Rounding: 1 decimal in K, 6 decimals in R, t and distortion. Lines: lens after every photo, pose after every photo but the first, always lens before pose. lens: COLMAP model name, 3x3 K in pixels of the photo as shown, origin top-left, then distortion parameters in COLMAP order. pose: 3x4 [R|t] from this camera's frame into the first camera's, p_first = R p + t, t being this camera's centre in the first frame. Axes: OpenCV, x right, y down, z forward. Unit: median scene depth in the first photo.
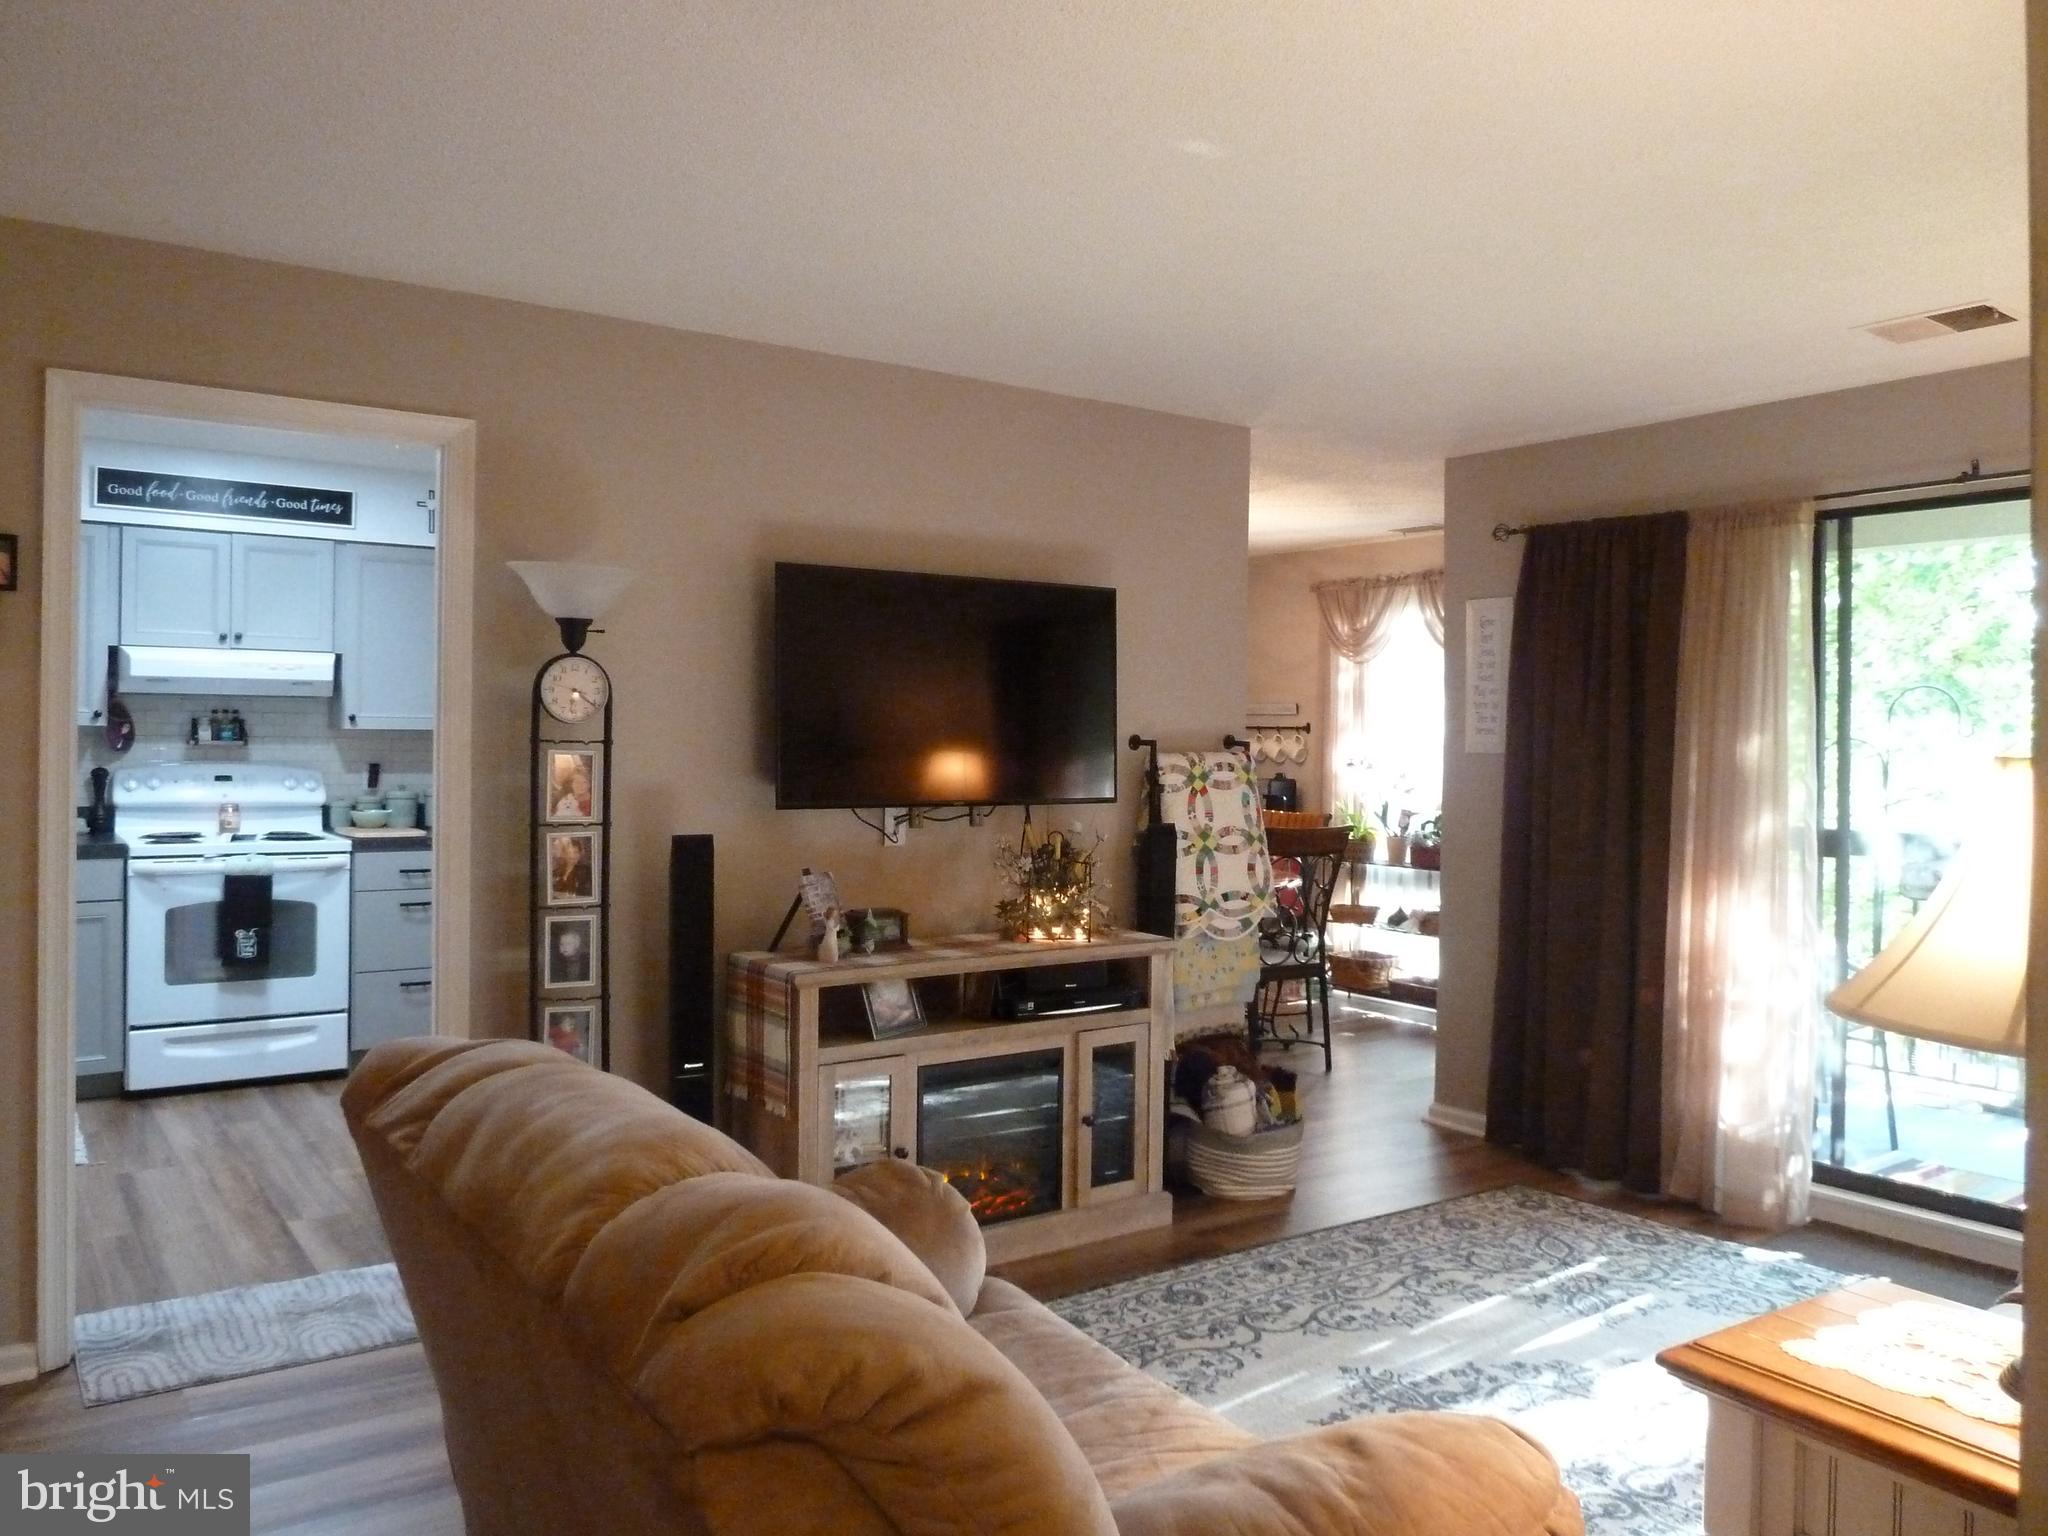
lens RADIAL K [[1520.9, 0, 1021.4], [0, 1520.9, 758.9], [0, 0, 1]] dist [-0.036877, 0.015051]
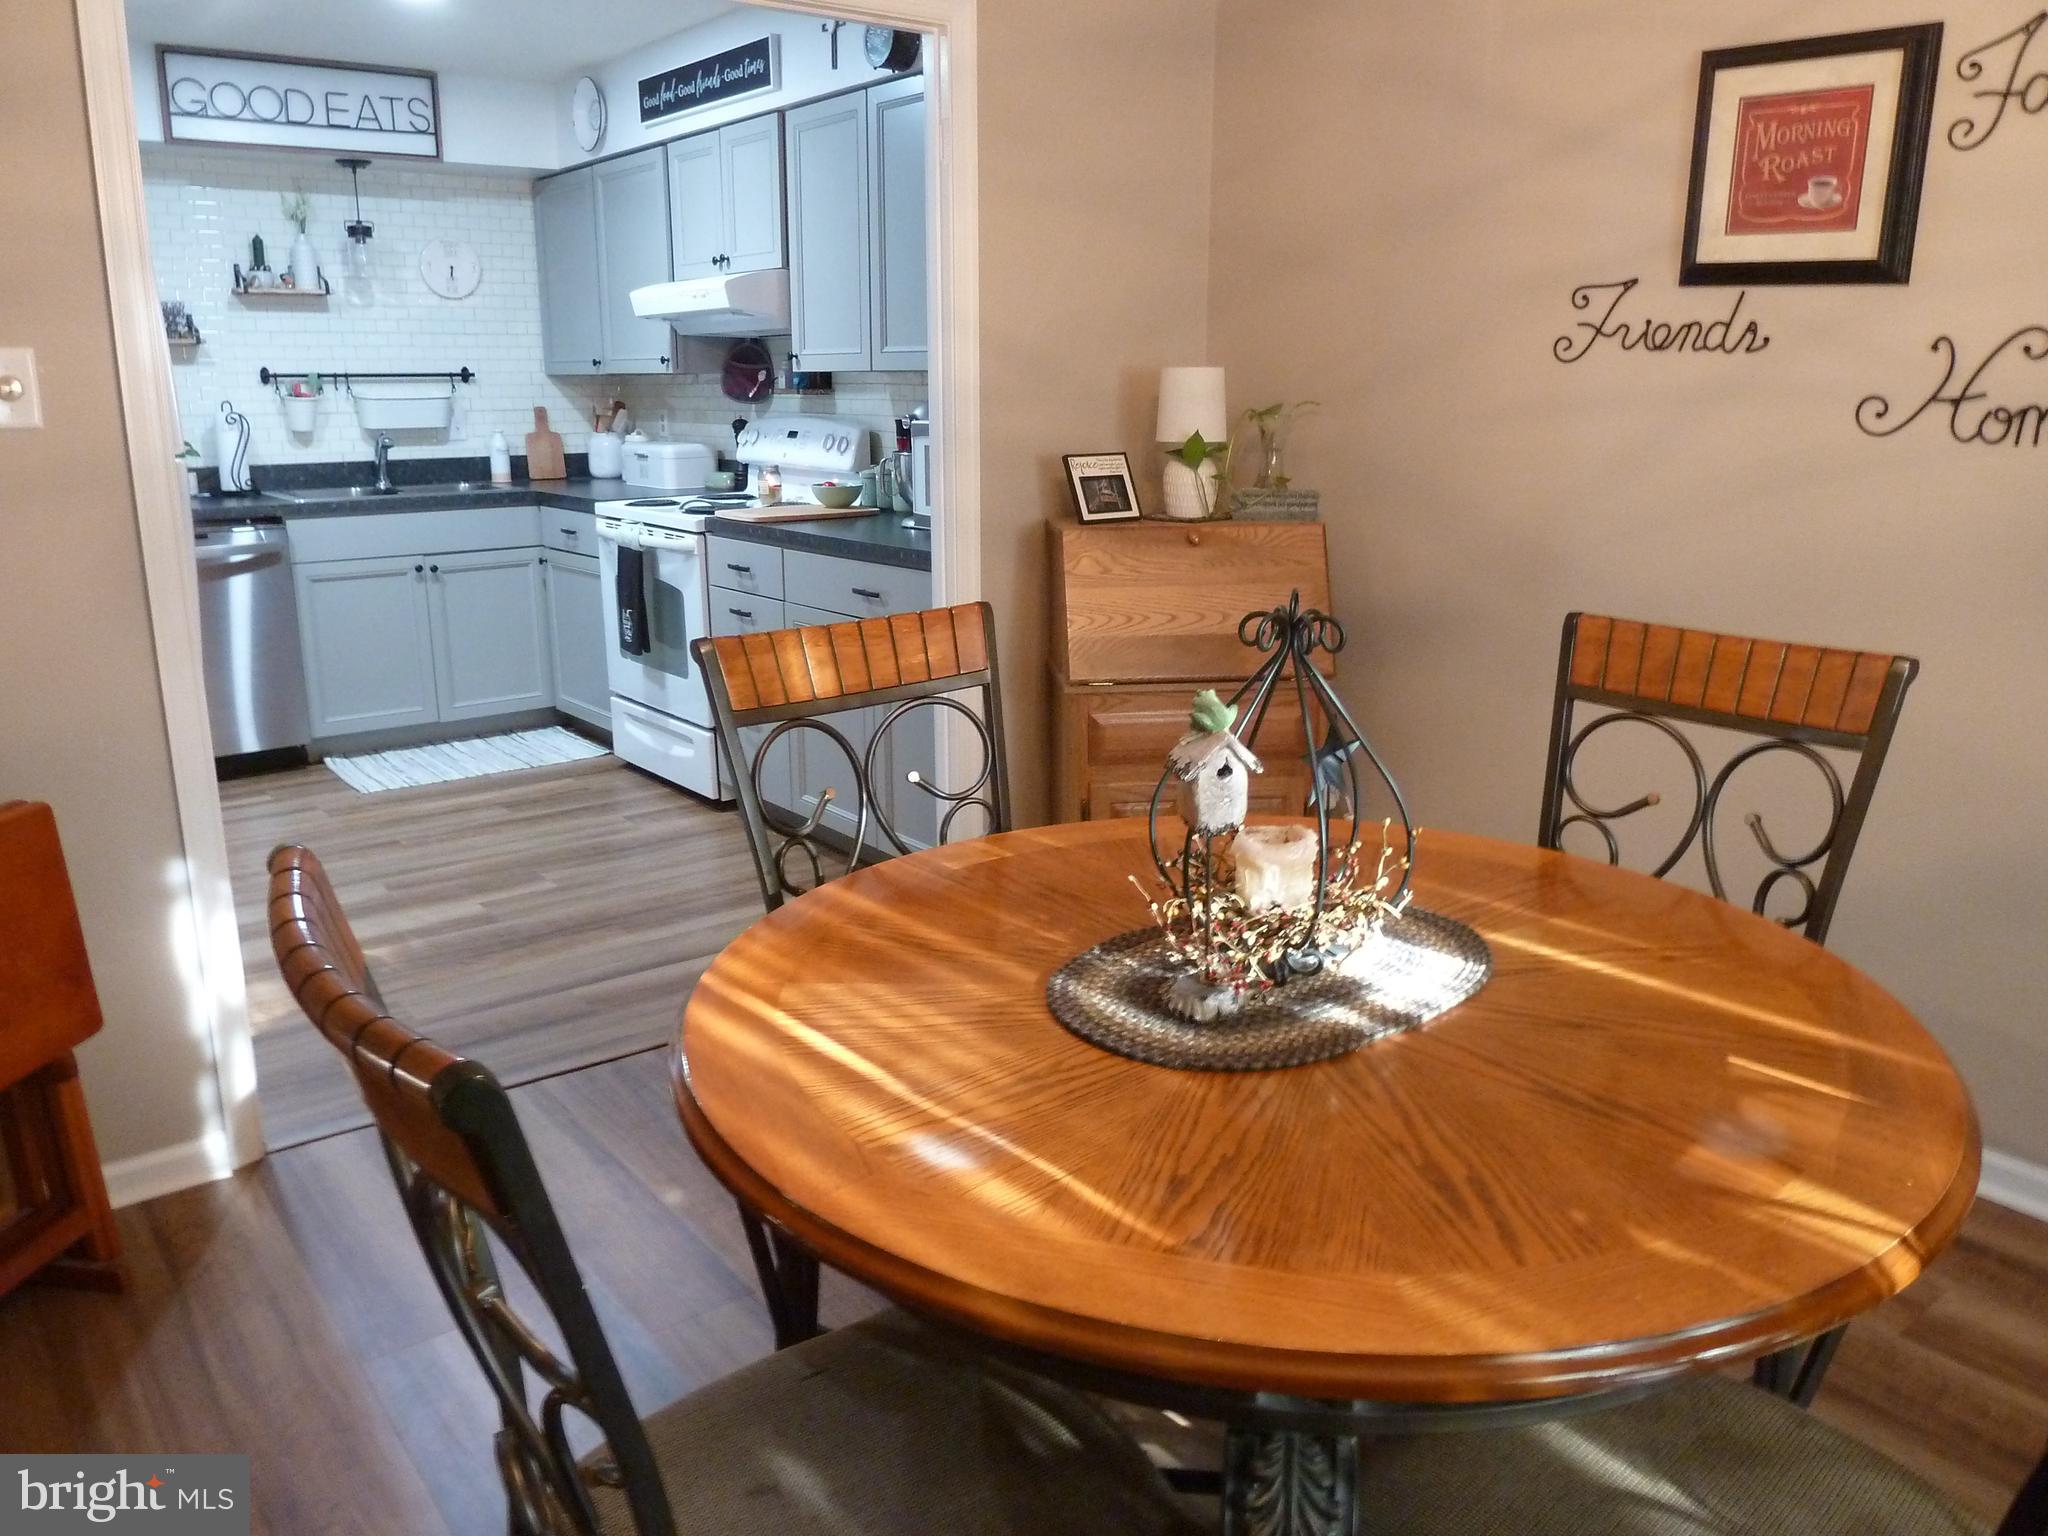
lens RADIAL K [[1525.3, 0, 1025.7], [0, 1525.3, 750.0], [0, 0, 1]] dist [-0.036258, 0.003259]
pose [[0.054355, 0.225163, -0.972804, 0.472117], [-0.011535, 0.974321, 0.224870, -0.010944], [0.998455, -0.001001, 0.055556, 1.480561]]
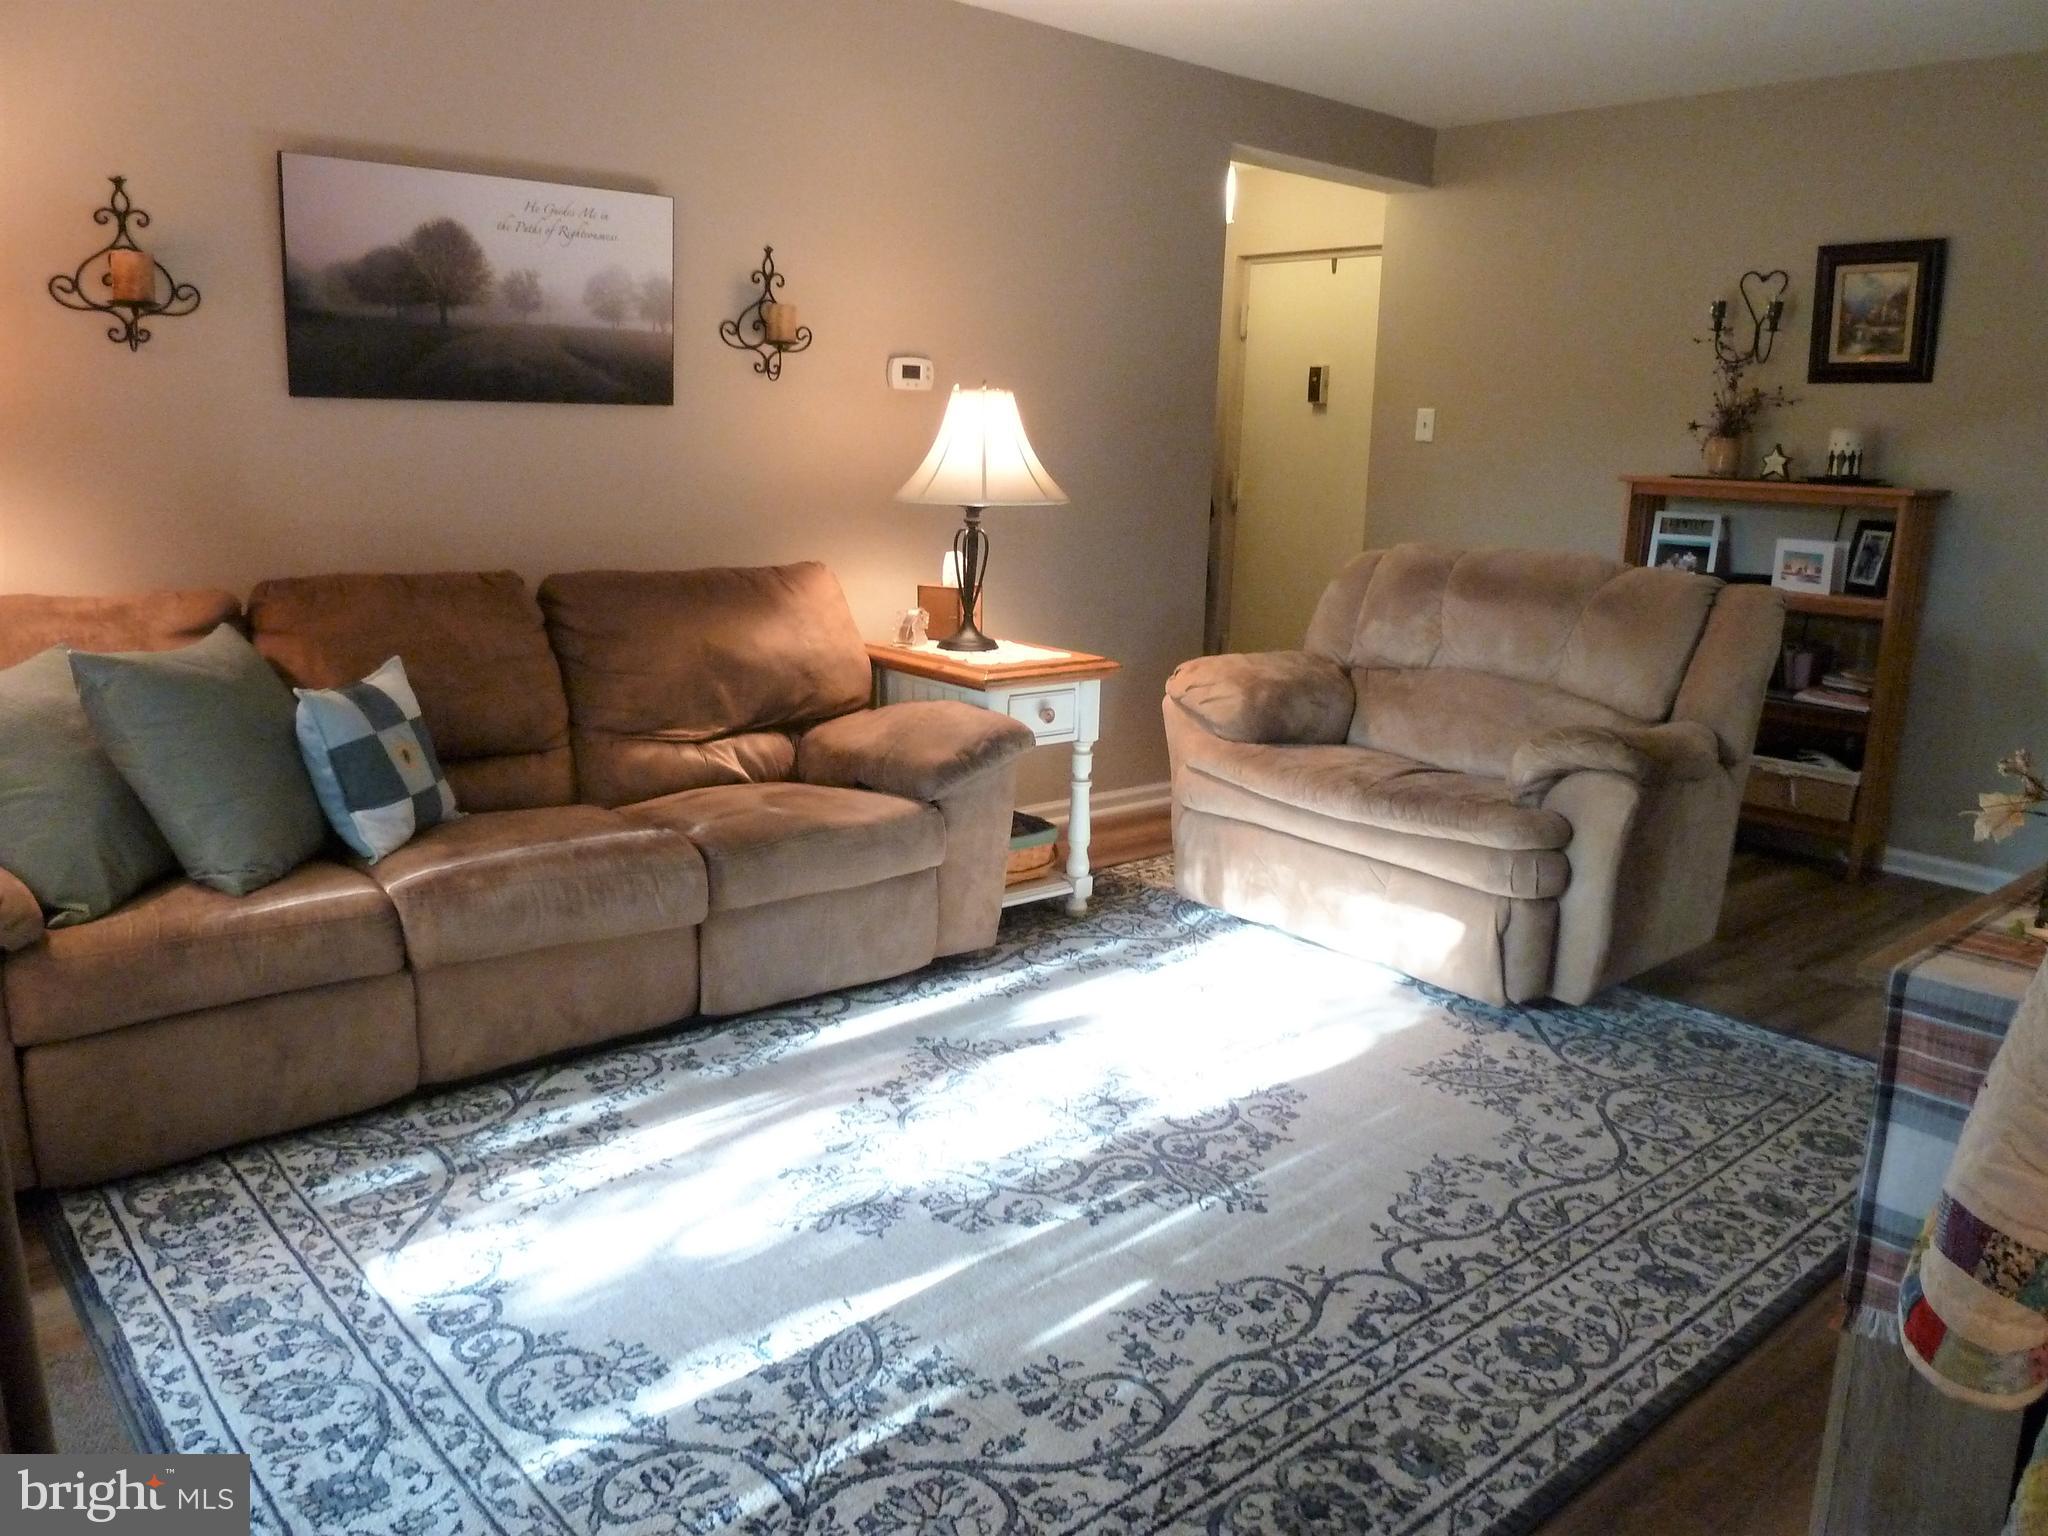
lens RADIAL K [[1525.3, 0, 1025.7], [0, 1525.3, 750.0], [0, 0, 1]] dist [-0.036258, 0.003259]
pose [[-0.994050, -0.023328, -0.106400, 0.306409], [-0.045713, 0.975960, 0.213103, 0.012368], [0.098871, 0.216699, -0.971219, 1.232196]]
